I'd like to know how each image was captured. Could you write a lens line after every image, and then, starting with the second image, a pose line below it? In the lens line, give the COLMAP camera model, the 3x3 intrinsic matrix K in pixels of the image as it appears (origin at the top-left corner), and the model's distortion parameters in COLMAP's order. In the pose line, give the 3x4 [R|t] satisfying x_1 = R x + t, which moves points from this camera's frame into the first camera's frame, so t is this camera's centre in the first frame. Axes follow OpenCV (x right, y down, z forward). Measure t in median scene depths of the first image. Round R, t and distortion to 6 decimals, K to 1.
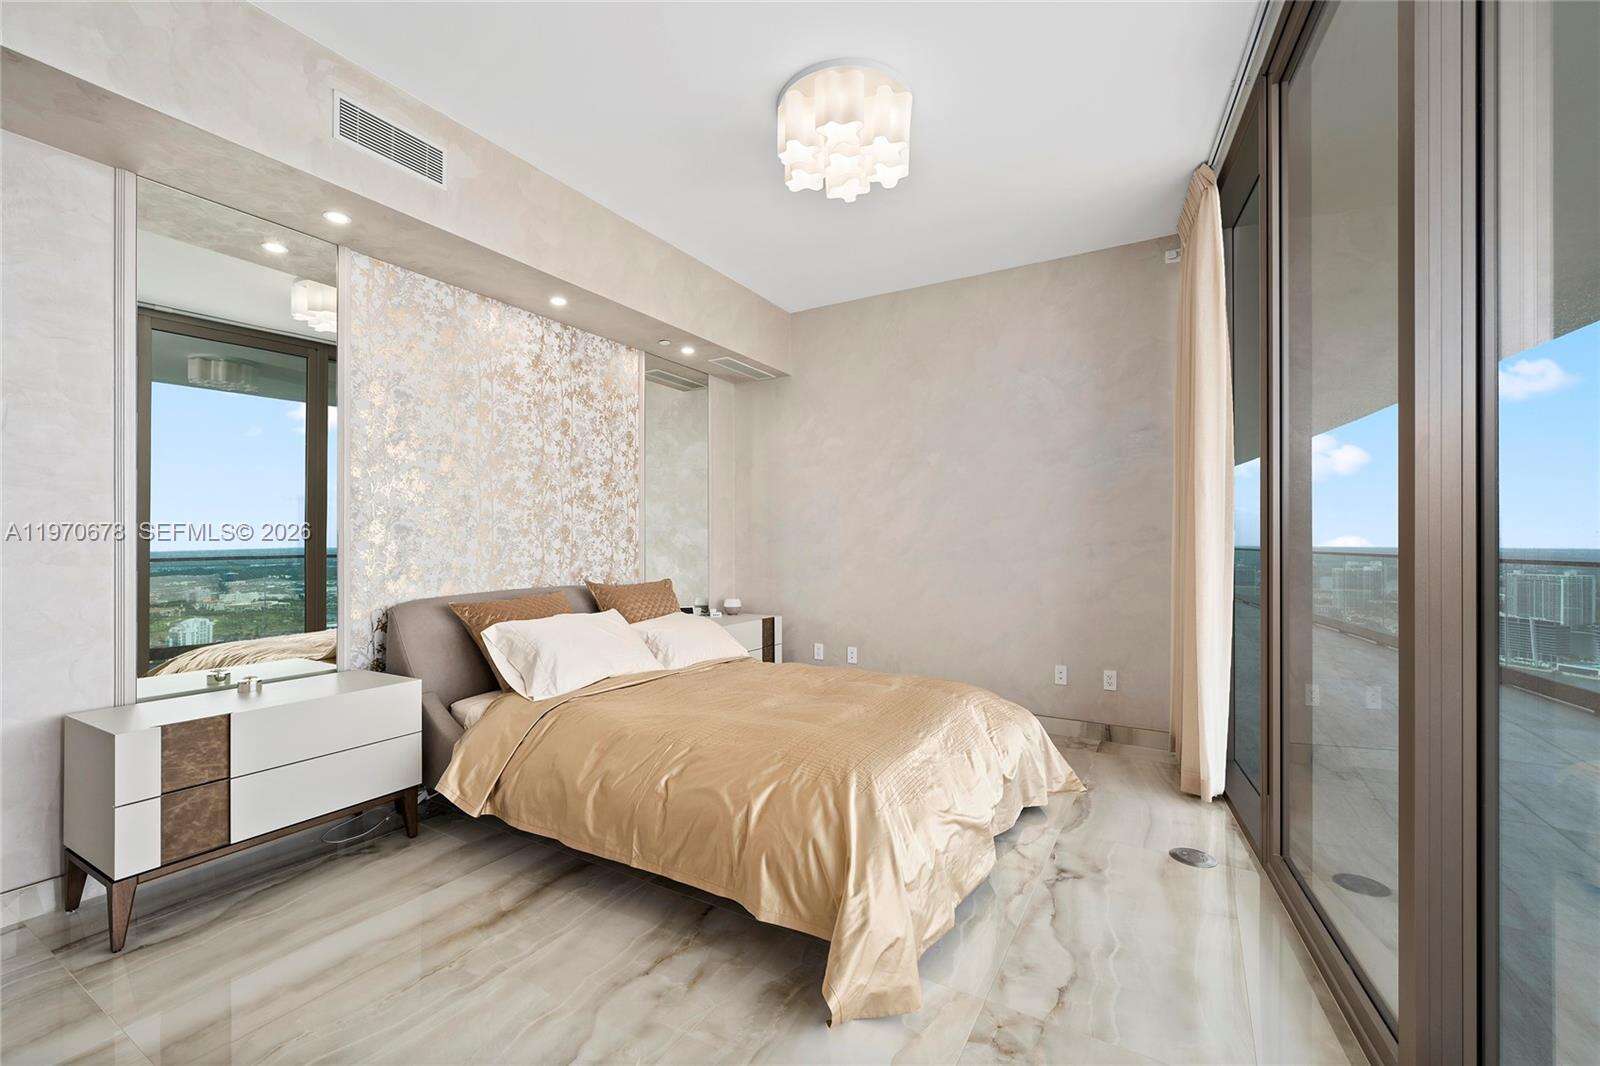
lens RADIAL K [[668.4, 0, 795.5], [0, 668.4, 543.7], [0, 0, 1]] dist [-0.000664, -0.000074]
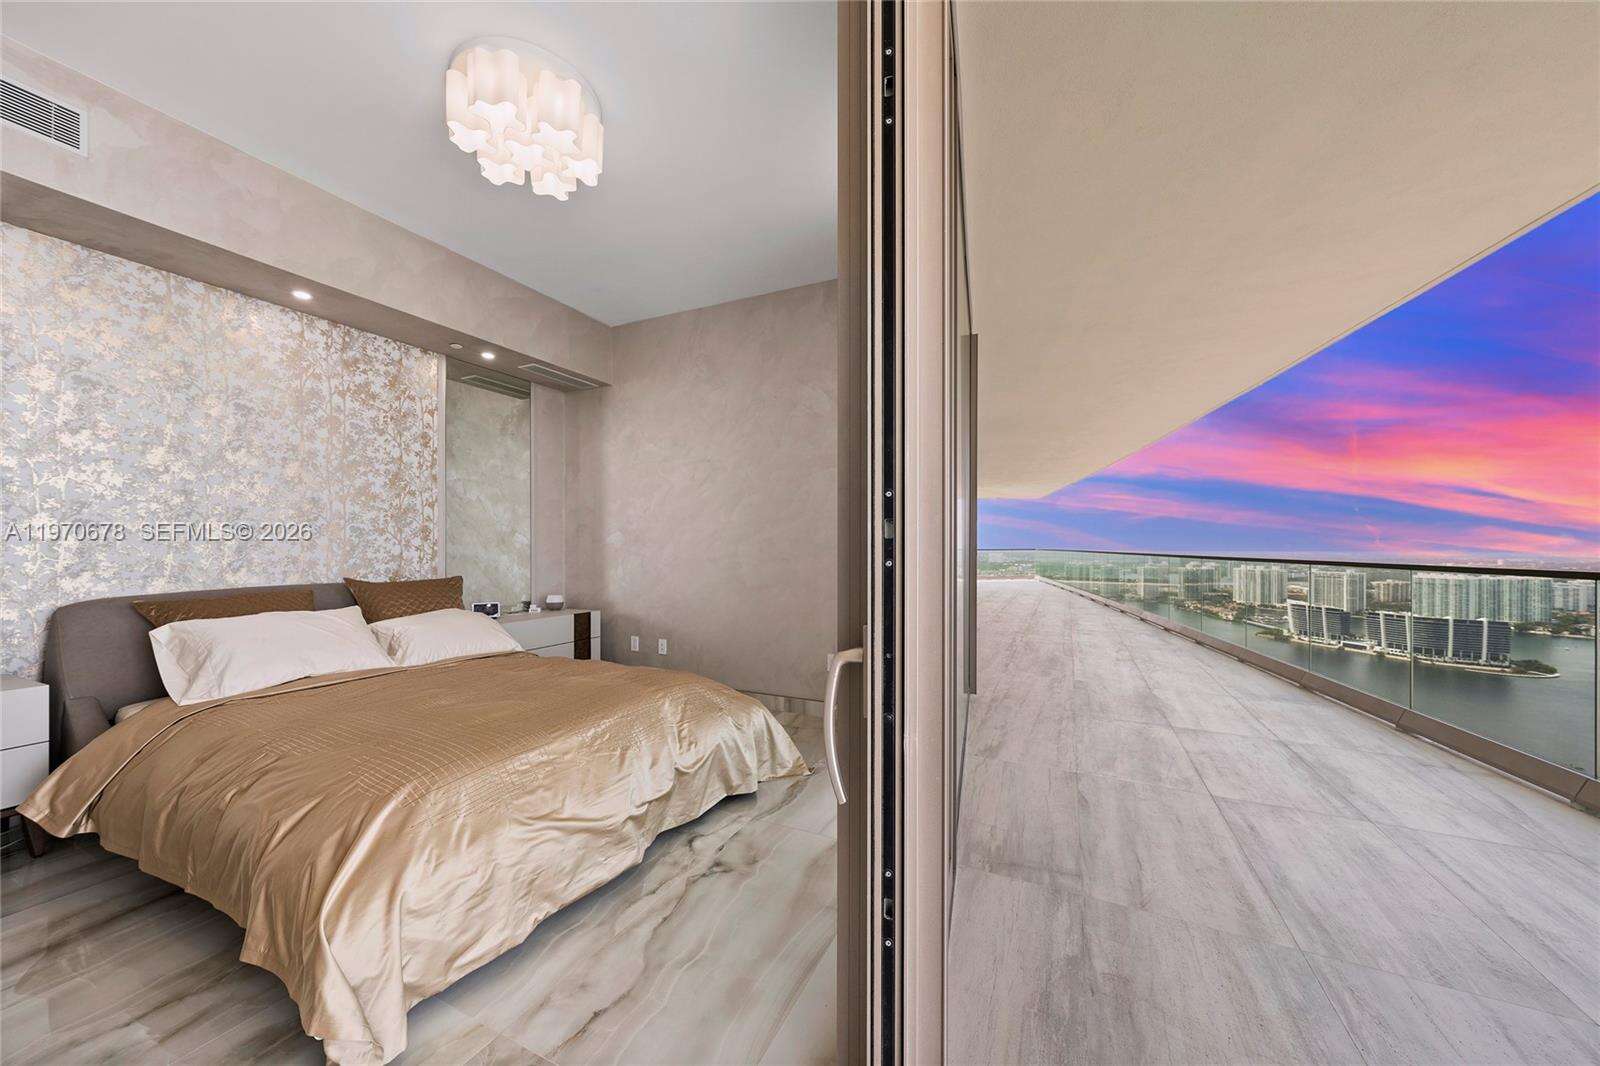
lens RADIAL K [[571.4, 0, 799.9], [0, 571.4, 548.4], [0, 0, 1]] dist [-0.000137, 0.000849]
pose [[0.996073, 0.001121, 0.088529, 0.334345], [-0.001323, 0.999997, 0.002217, 0.009706], [-0.088527, -0.002326, 0.996071, 0.101186]]
